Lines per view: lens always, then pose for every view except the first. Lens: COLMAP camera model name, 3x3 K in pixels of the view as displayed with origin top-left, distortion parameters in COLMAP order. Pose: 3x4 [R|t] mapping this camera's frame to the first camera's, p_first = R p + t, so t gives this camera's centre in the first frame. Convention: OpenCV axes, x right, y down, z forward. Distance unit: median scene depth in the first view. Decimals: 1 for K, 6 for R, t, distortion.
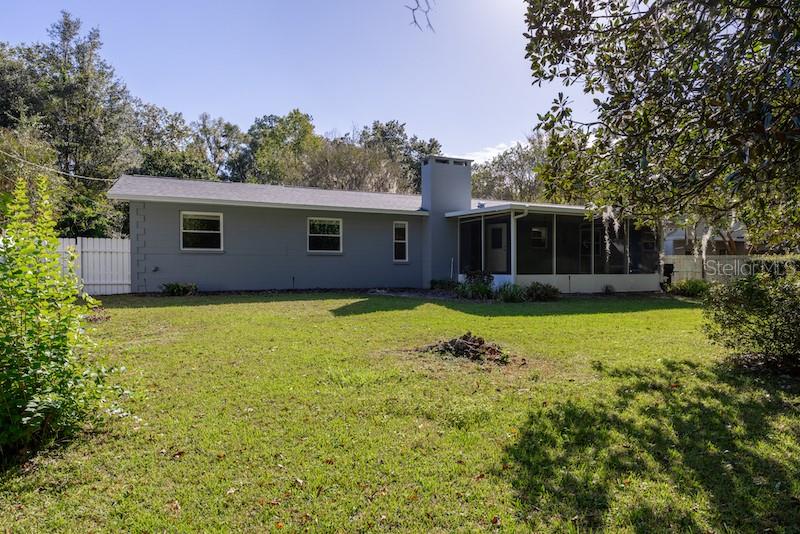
lens RADIAL K [[506.0, 0, 402.3], [0, 506.0, 270.6], [0, 0, 1]] dist [-0.000336, 0.008632]
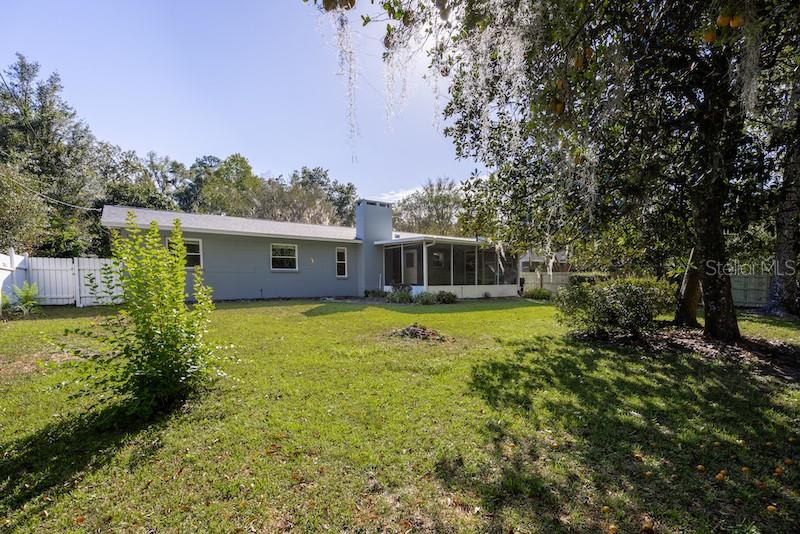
lens RADIAL K [[384.1, 0, 405.8], [0, 384.1, 301.0], [0, 0, 1]] dist [-0.004384, -0.001875]
pose [[0.977544, -0.015653, 0.210148, -0.061918], [0.006367, 0.998976, 0.044792, 0.001717], [-0.210634, -0.042448, 0.976643, -0.052918]]
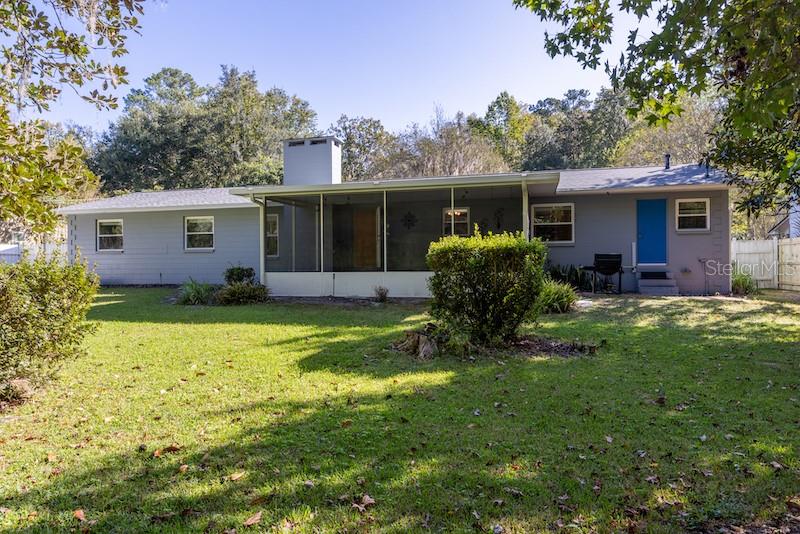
lens RADIAL K [[524.0, 0, 400.5], [0, 524.0, 246.9], [0, 0, 1]] dist [-0.004431, 0.021559]
pose [[0.766439, -0.024850, -0.641836, 0.948067], [0.006255, 0.999493, -0.031229, -0.006005], [0.642286, 0.019921, 0.766206, 0.493636]]
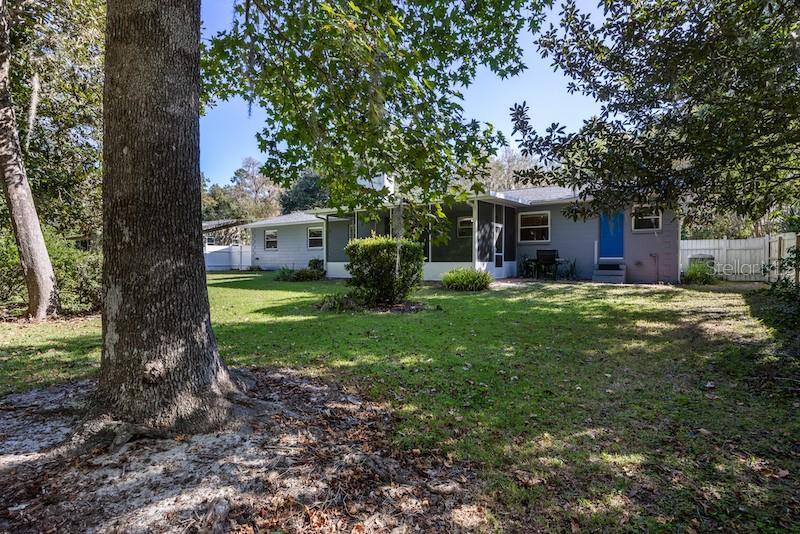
lens RADIAL K [[404.3, 0, 400.8], [0, 404.3, 262.5], [0, 0, 1]] dist [-0.007800, -0.000790]
pose [[0.512464, 0.005736, -0.858689, 3.894916], [0.002513, 0.999963, 0.008180, 0.051802], [0.858705, -0.006350, 0.512431, 2.027235]]
